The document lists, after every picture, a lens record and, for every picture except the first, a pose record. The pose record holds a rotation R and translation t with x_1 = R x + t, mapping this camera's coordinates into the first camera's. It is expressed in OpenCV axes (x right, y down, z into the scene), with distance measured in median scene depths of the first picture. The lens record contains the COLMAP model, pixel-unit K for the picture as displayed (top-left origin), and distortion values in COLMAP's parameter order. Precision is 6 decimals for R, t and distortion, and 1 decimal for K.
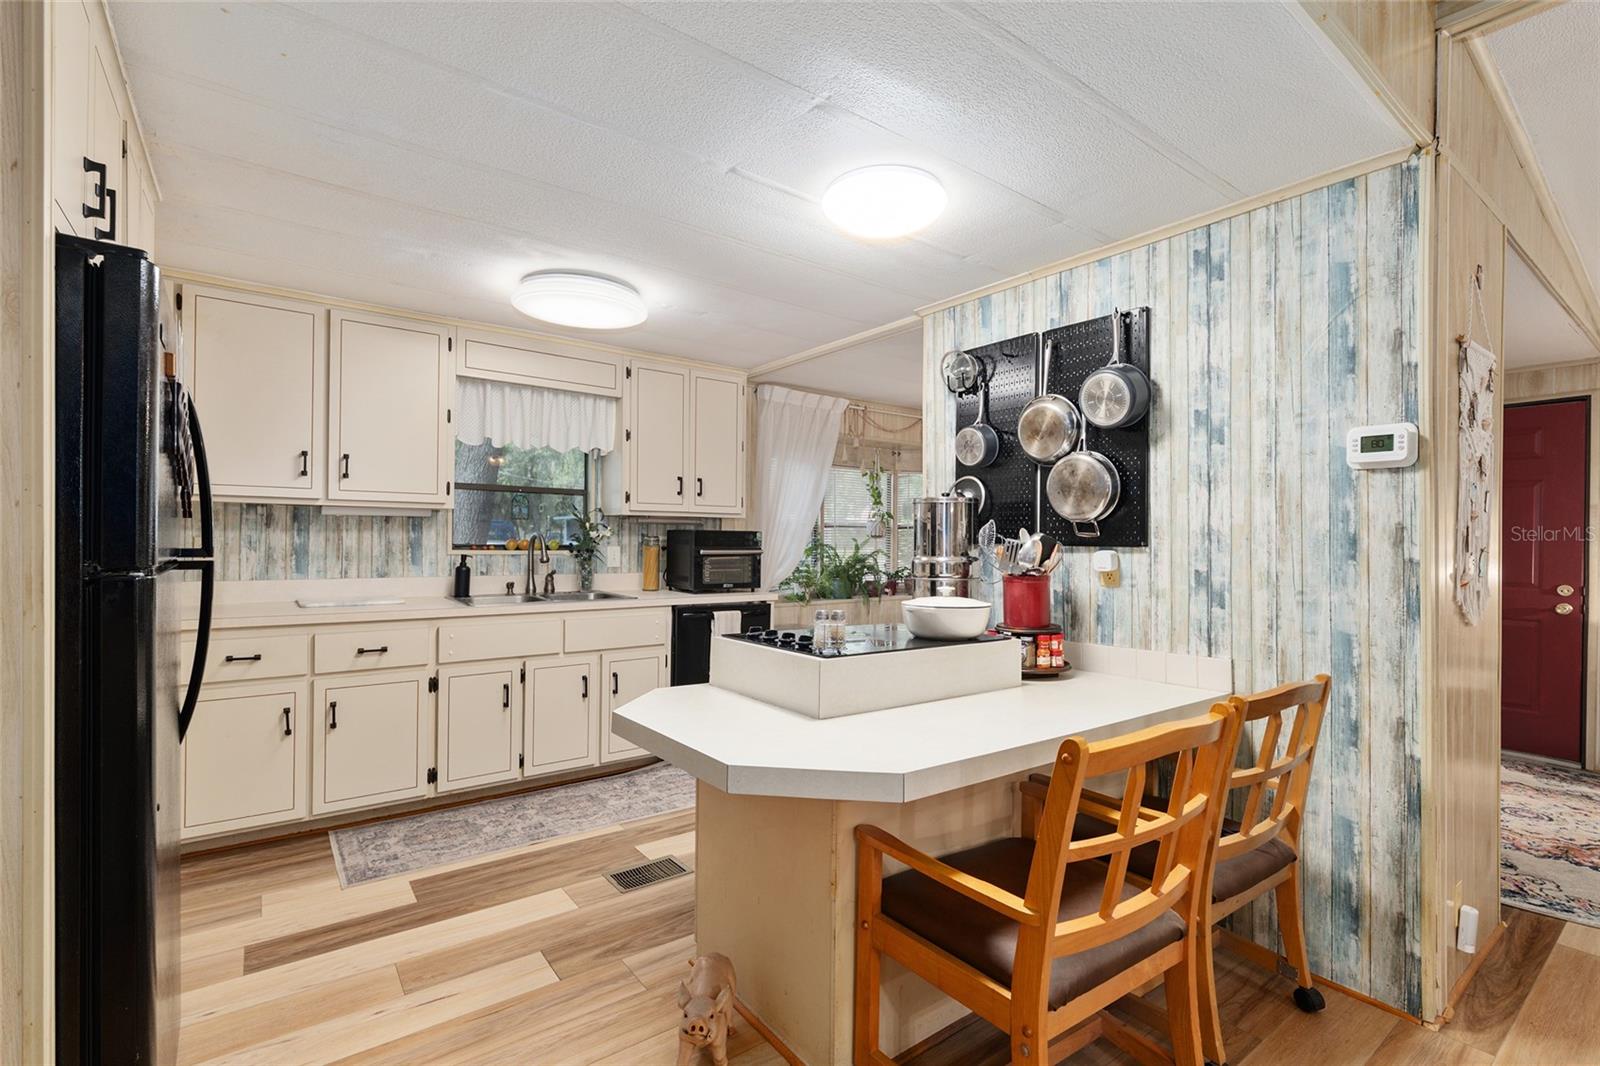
lens RADIAL K [[749.6, 0, 788.5], [0, 749.6, 536.7], [0, 0, 1]] dist [0.010569, -0.006219]
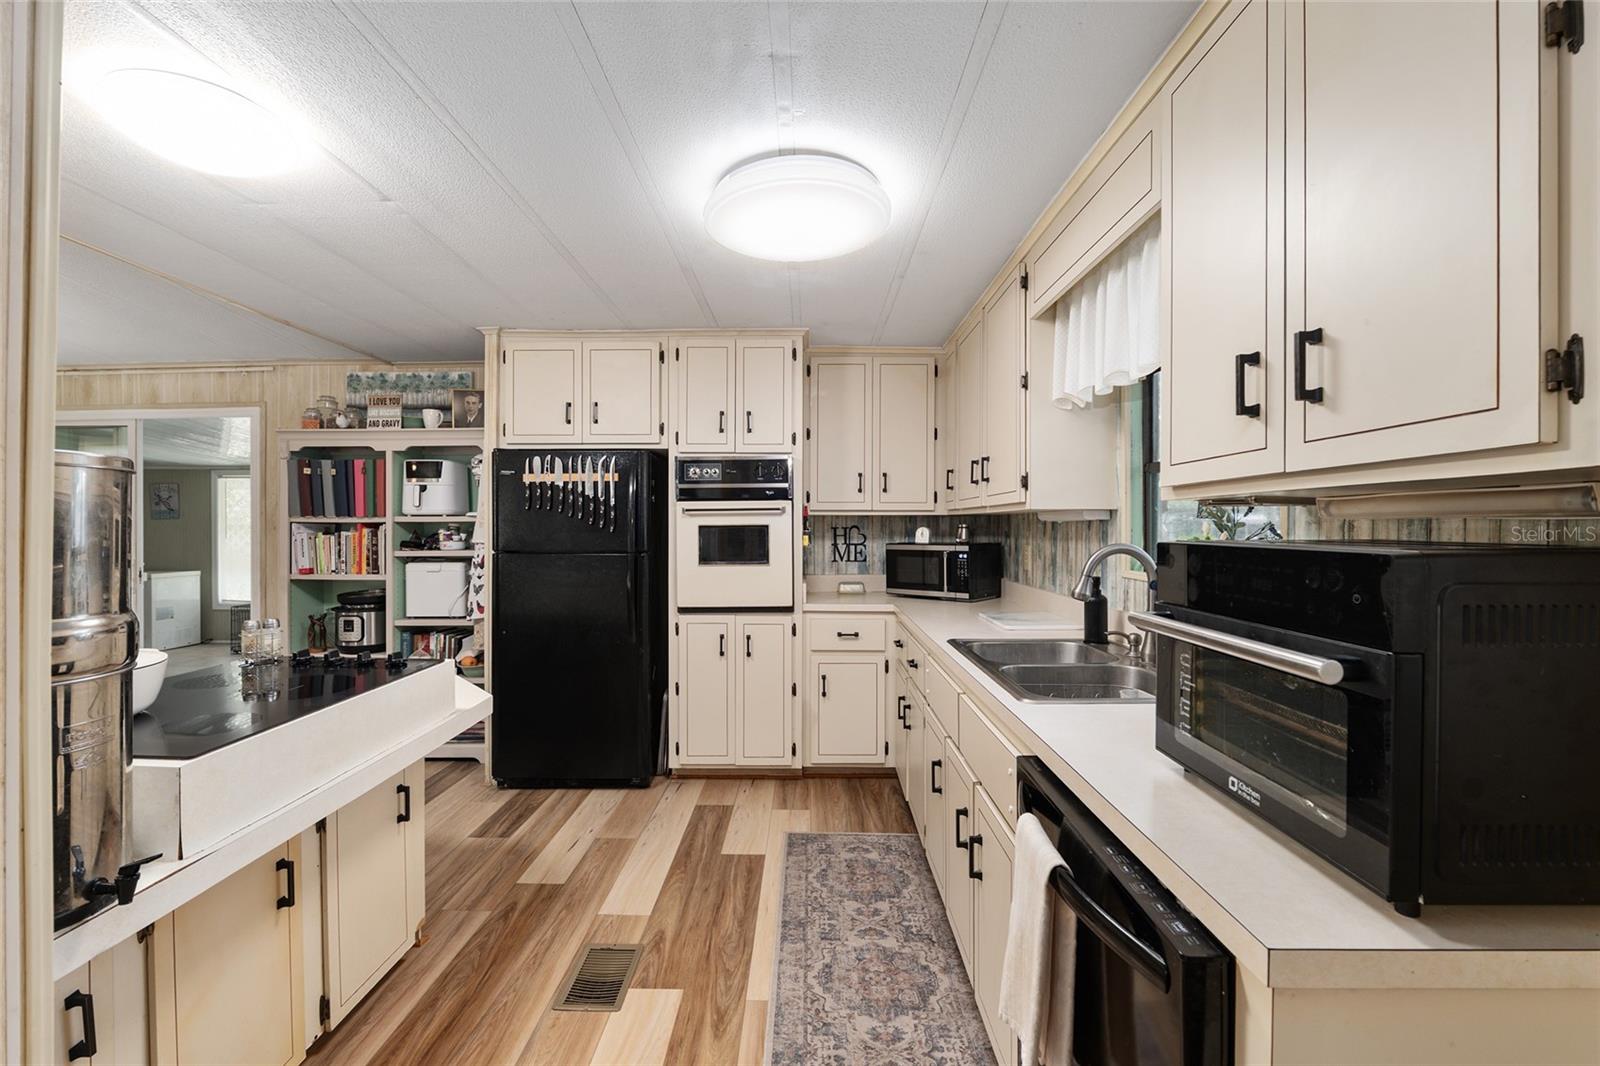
lens RADIAL K [[666.4, 0, 800.4], [0, 666.4, 532.3], [0, 0, 1]] dist [-0.011921, 0.000059]
pose [[-0.601176, -0.006170, -0.799093, 0.225981], [-0.007496, 0.999970, -0.002081, -0.014807], [0.799081, 0.004739, -0.601204, 1.460521]]
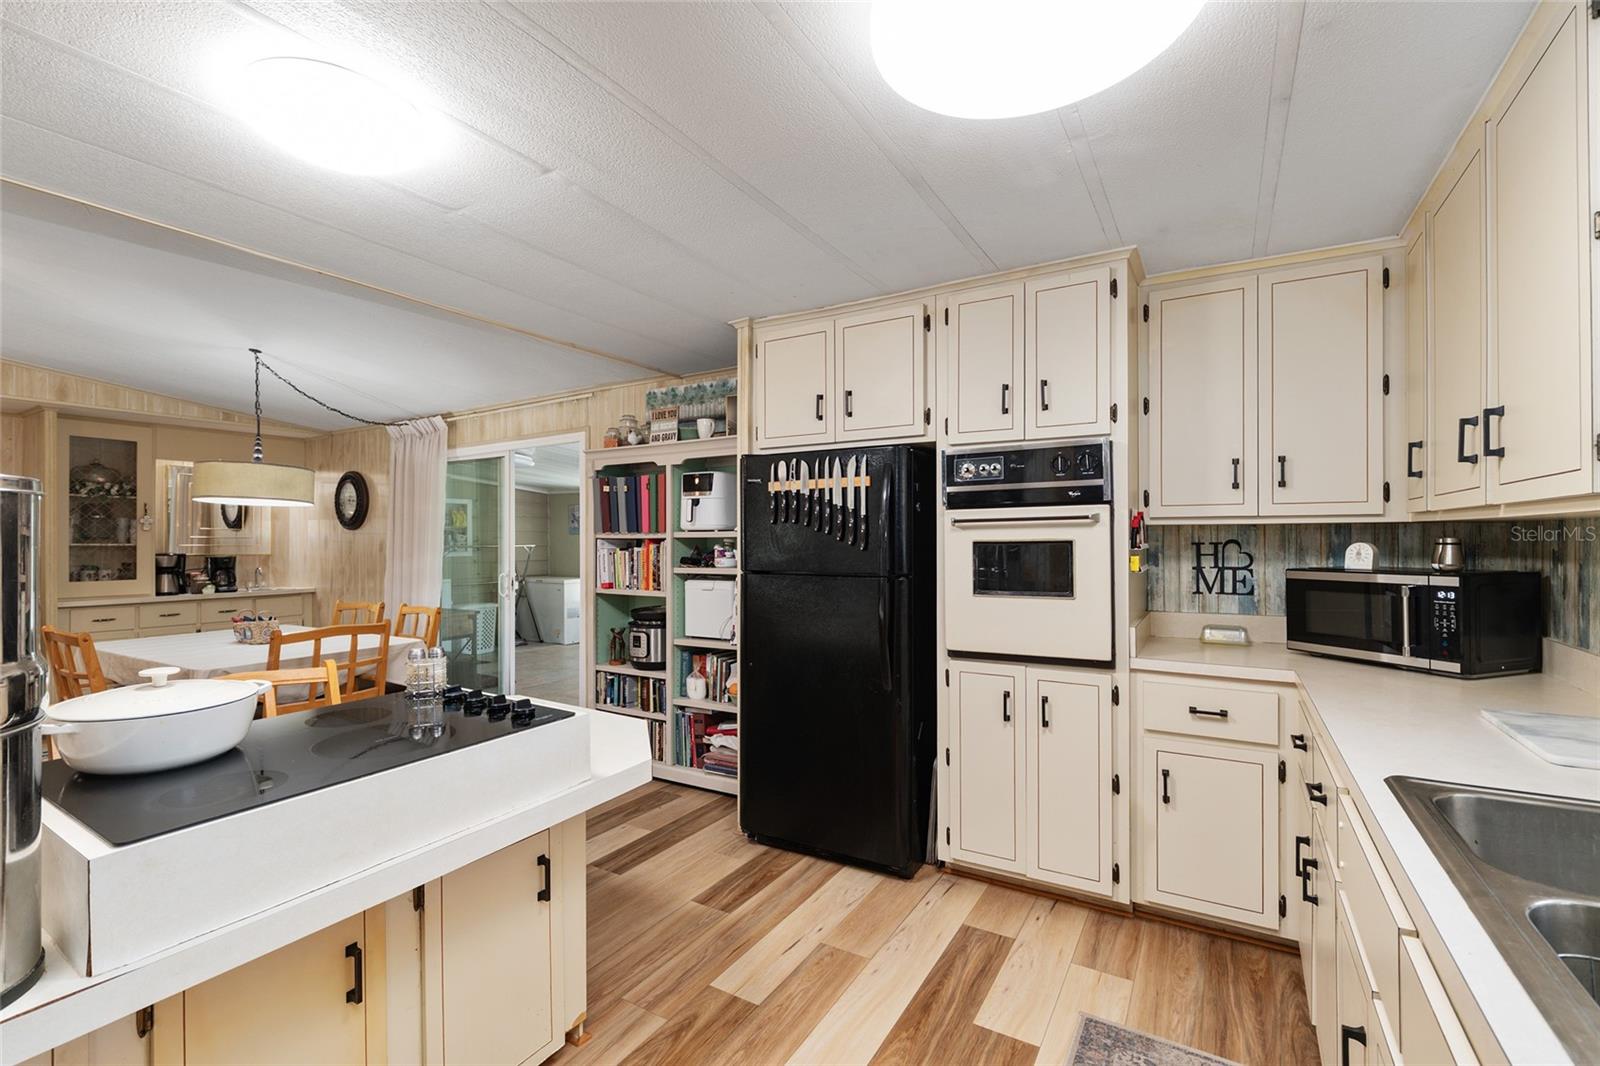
lens RADIAL K [[702.0, 0, 798.9], [0, 702.0, 537.3], [0, 0, 1]] dist [-0.004810, -0.000444]
pose [[-0.922348, -0.008855, -0.386259, -0.023195], [-0.006938, 0.999956, -0.006357, -0.025225], [0.386298, -0.003184, -0.922368, 1.374876]]
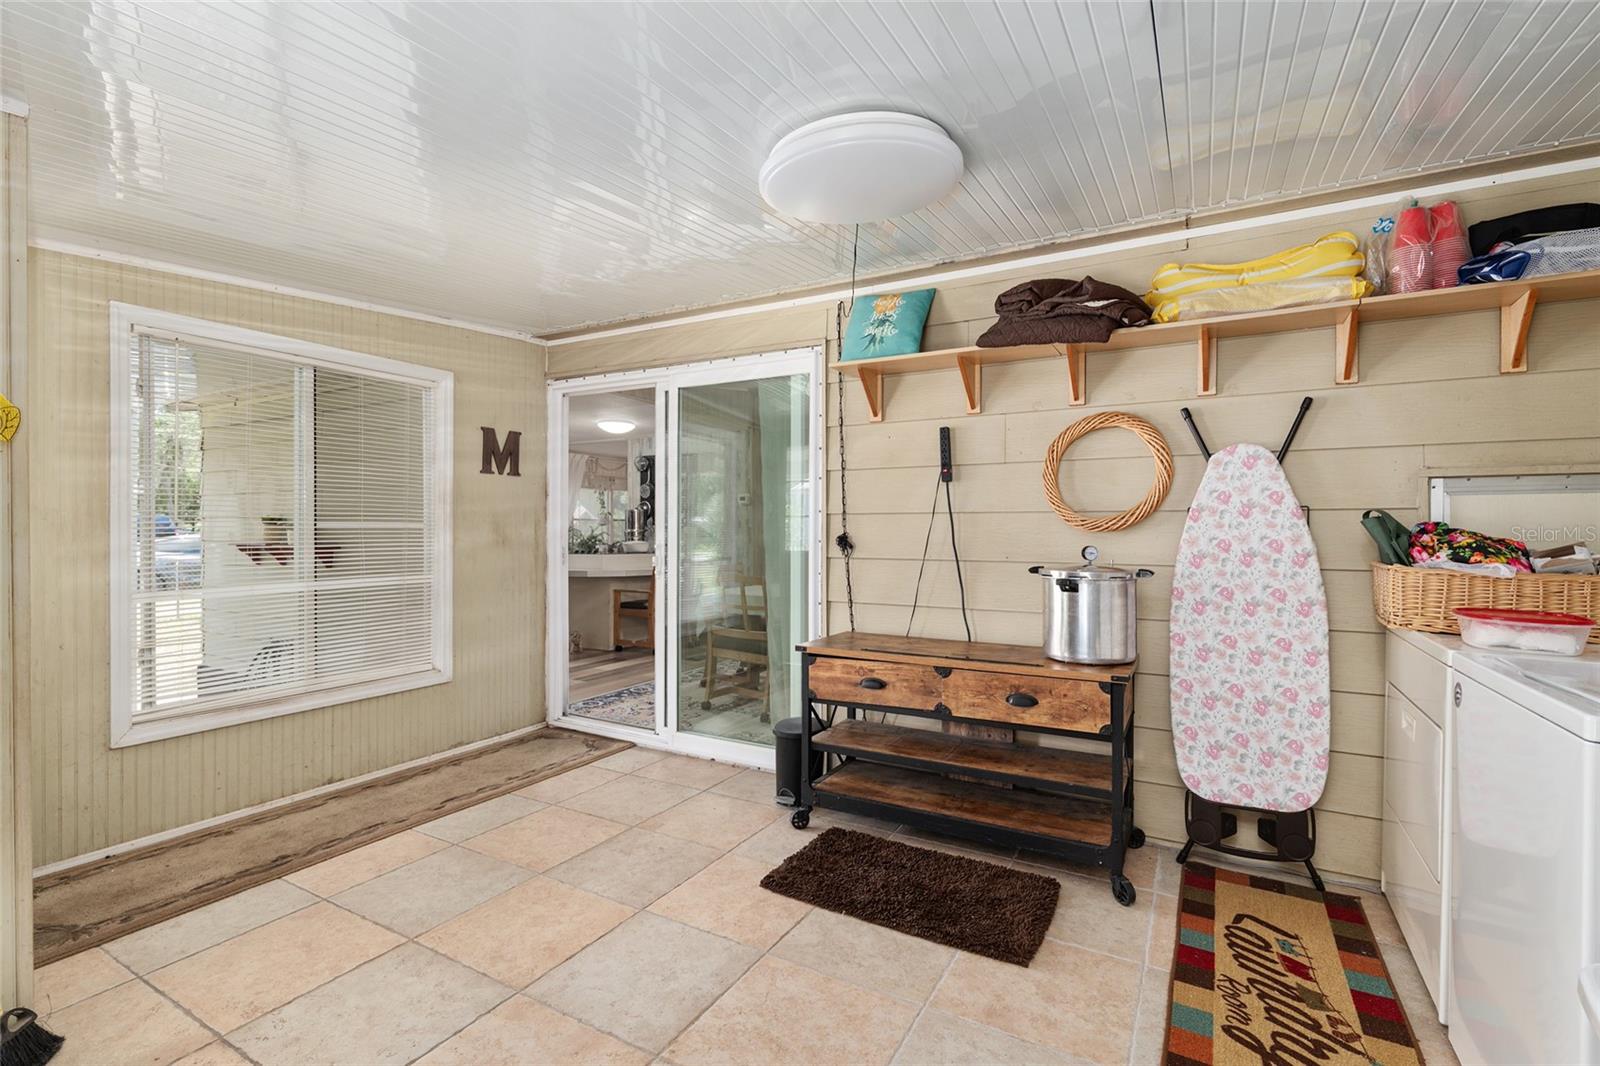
lens RADIAL K [[702.0, 0, 790.6], [0, 702.0, 543.8], [0, 0, 1]] dist [-0.004810, -0.000444]
pose [[0.916080, -0.014940, 0.400718, -0.338480], [0.007455, 0.999768, 0.020231, 0.032129], [-0.400927, -0.015545, 0.915978, -1.745026]]
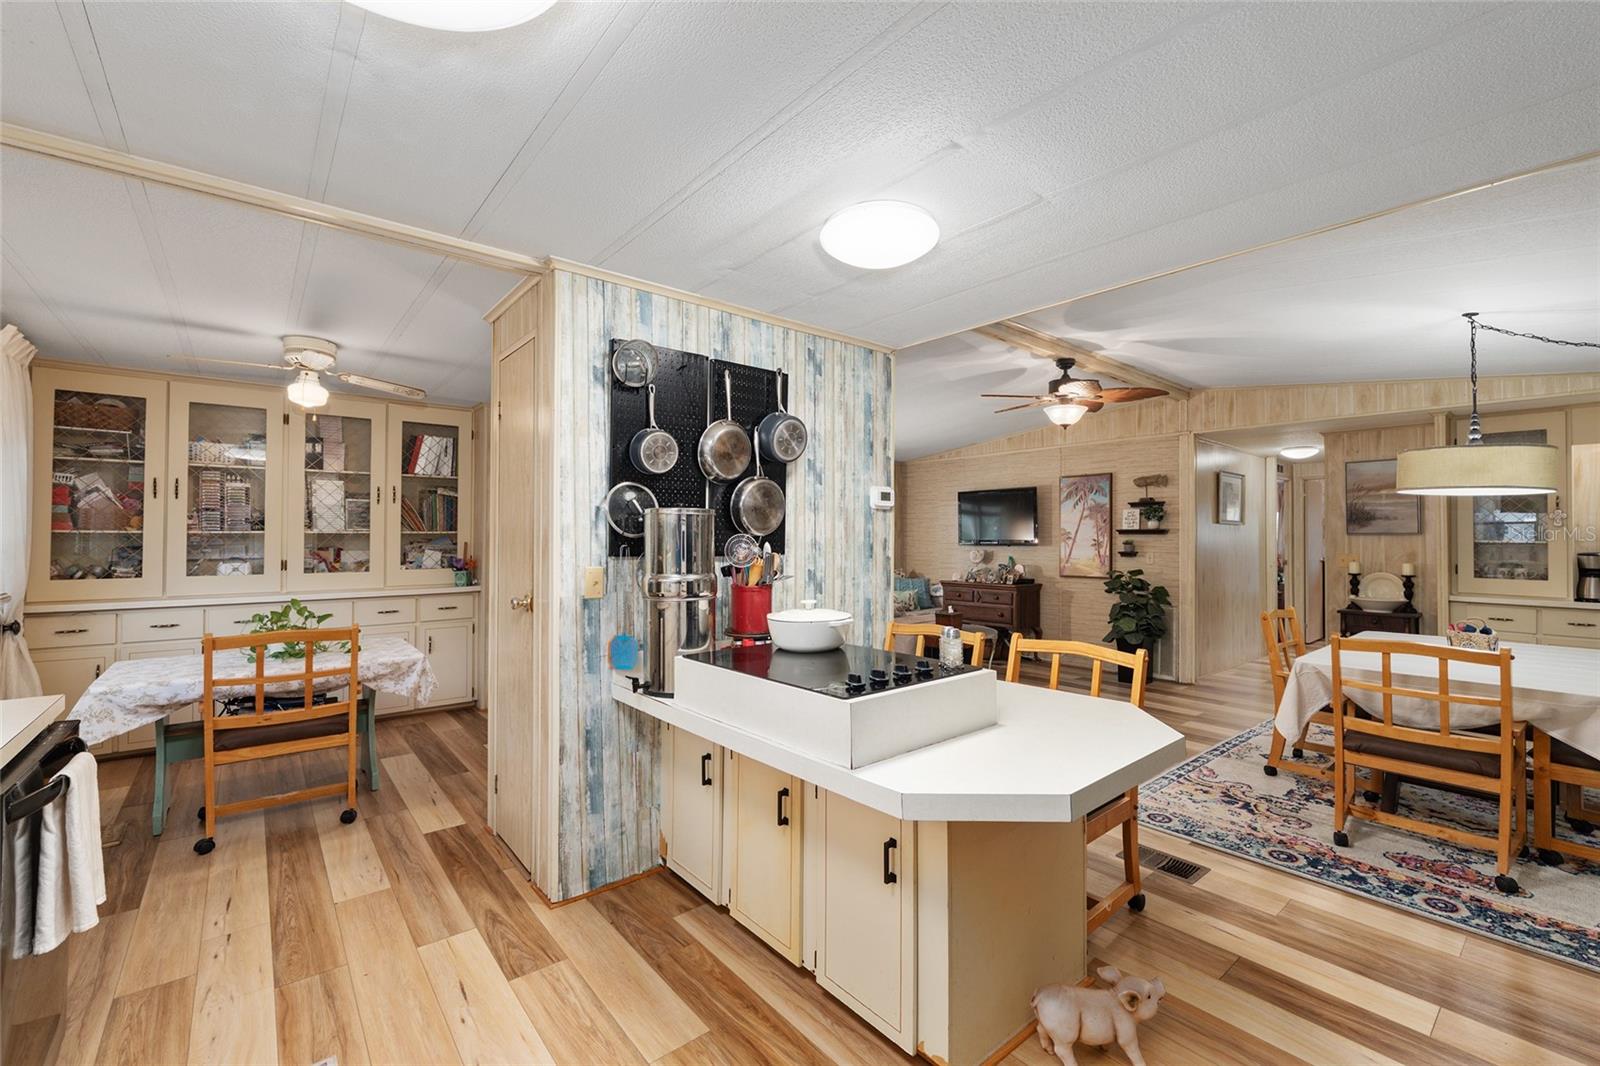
lens RADIAL K [[666.4, 0, 798.5], [0, 666.4, 527.2], [0, 0, 1]] dist [-0.011921, 0.000059]
pose [[-0.056427, 0.002041, 0.998405, -0.596925], [-0.005833, 0.999980, -0.002374, -0.027235], [-0.998390, -0.005957, -0.056414, 0.885019]]
